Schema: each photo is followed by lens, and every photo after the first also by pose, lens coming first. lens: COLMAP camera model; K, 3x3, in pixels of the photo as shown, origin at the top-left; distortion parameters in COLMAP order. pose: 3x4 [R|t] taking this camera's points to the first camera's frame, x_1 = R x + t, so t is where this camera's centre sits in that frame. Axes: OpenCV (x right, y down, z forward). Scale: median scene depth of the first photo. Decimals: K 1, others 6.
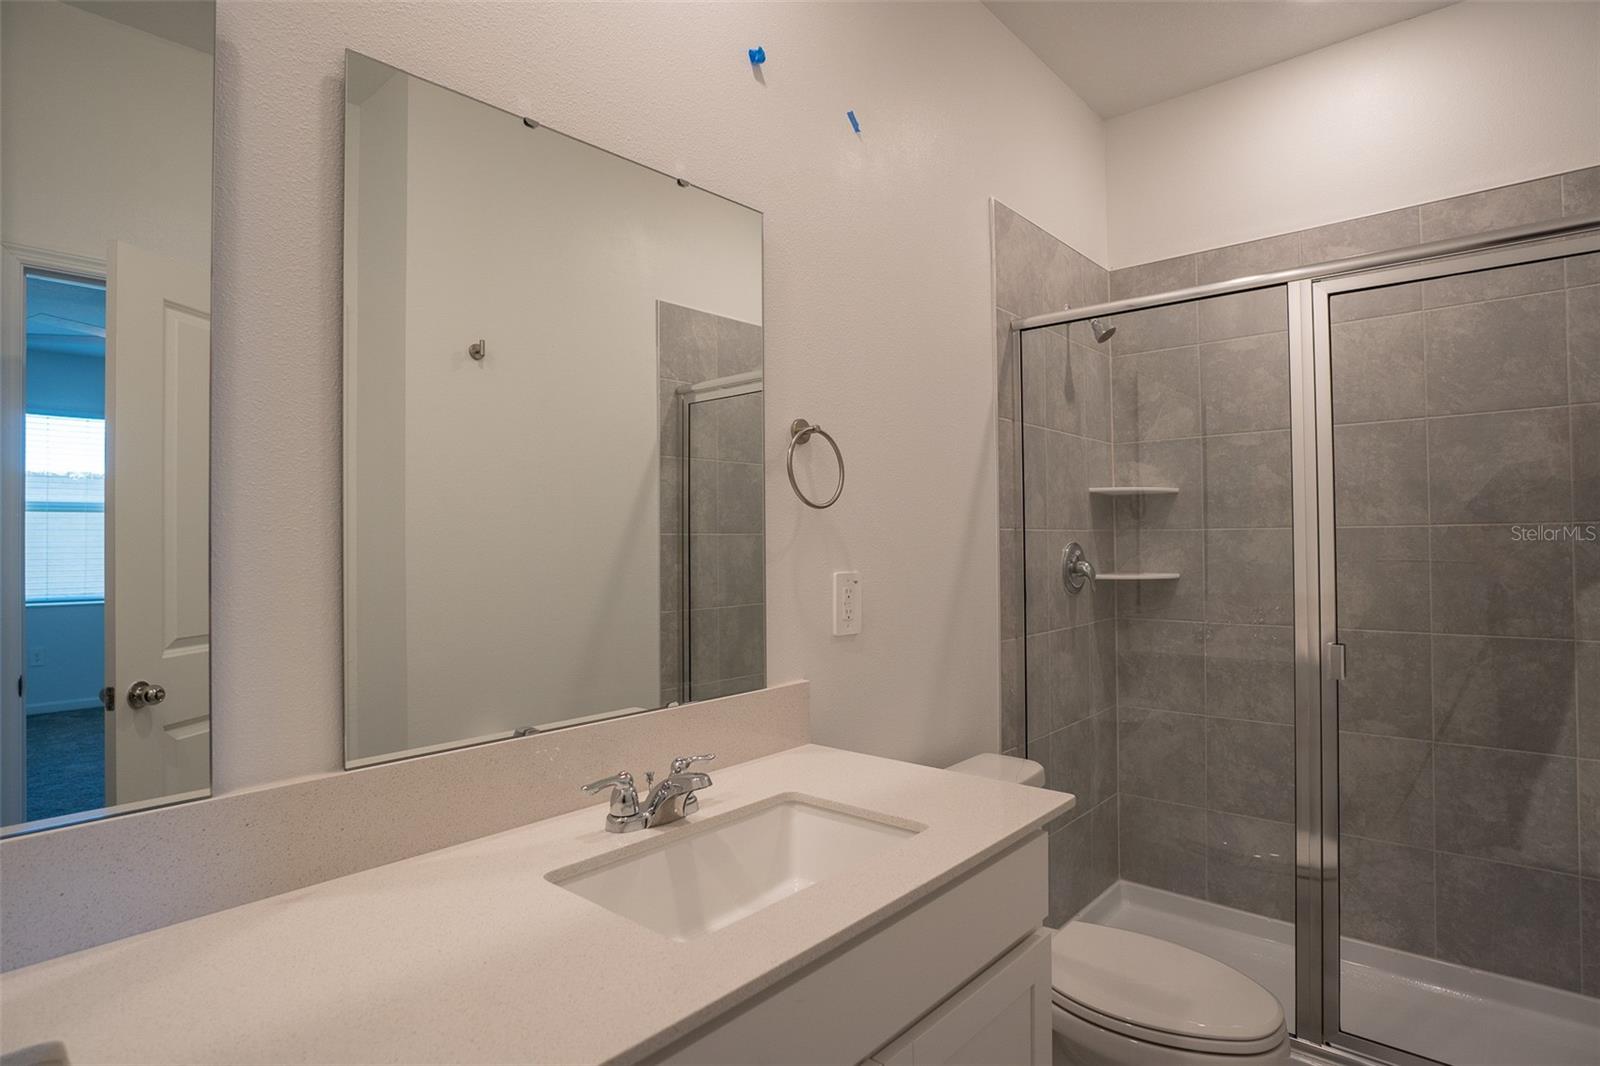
lens RADIAL K [[819.6, 0, 790.6], [0, 819.6, 557.6], [0, 0, 1]] dist [-0.031498, 0.005994]
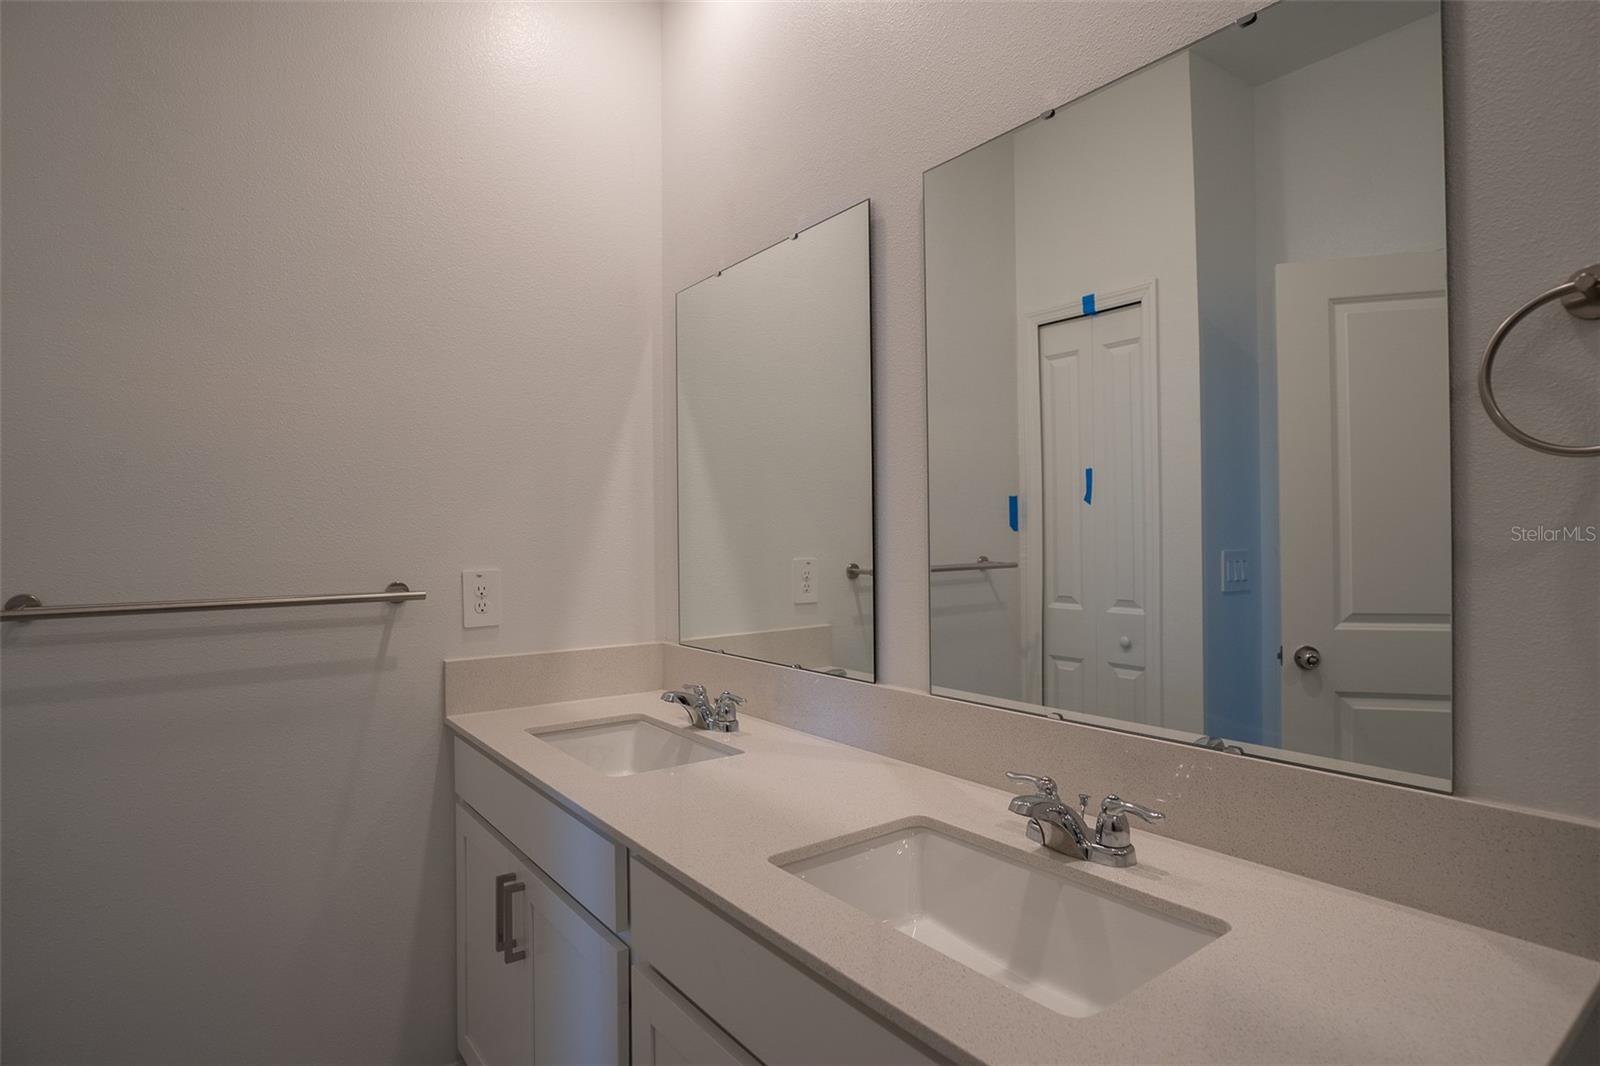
lens RADIAL K [[819.6, 0, 802.9], [0, 819.6, 527.5], [0, 0, 1]] dist [-0.031498, 0.005994]
pose [[-0.187384, -0.000213, -0.982287, 0.738008], [0.002651, 0.999996, -0.000723, -0.022751], [0.982283, -0.002740, -0.187382, 0.870255]]
